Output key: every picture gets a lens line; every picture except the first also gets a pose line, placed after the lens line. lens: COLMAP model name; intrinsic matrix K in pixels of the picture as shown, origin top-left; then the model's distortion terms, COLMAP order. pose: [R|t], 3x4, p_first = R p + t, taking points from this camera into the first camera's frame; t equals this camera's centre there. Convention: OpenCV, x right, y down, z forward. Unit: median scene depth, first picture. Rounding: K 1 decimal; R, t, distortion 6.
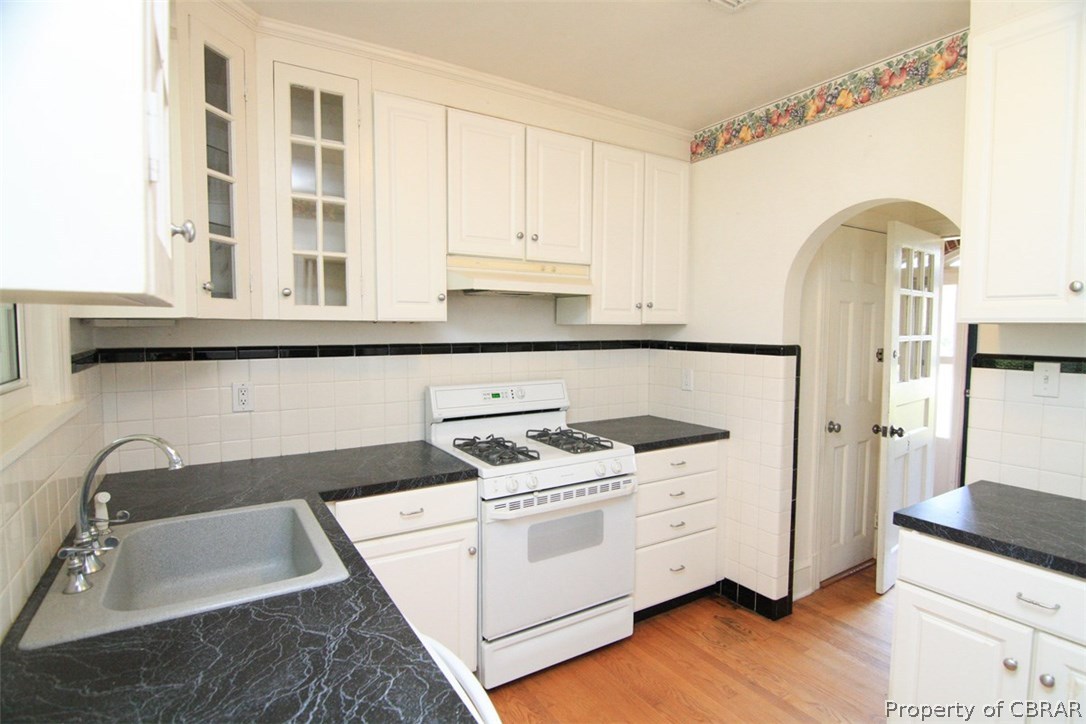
lens RADIAL K [[548.8, 0, 546.2], [0, 548.8, 363.2], [0, 0, 1]] dist [-0.011479, -0.004910]
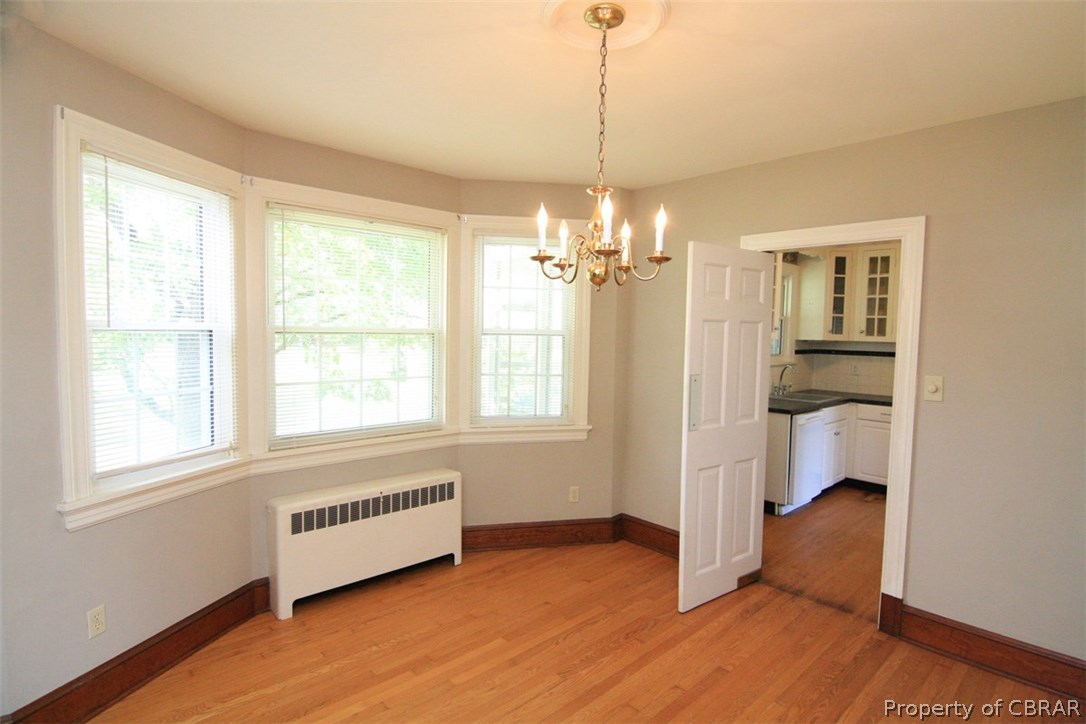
lens RADIAL K [[548.8, 0, 550.5], [0, 548.8, 366.5], [0, 0, 1]] dist [-0.011479, -0.004910]
pose [[0.201250, 0.061178, -0.977628, 1.681000], [-0.081539, 0.995630, 0.045519, 0.043995], [0.976140, 0.070554, 0.205359, -0.964077]]
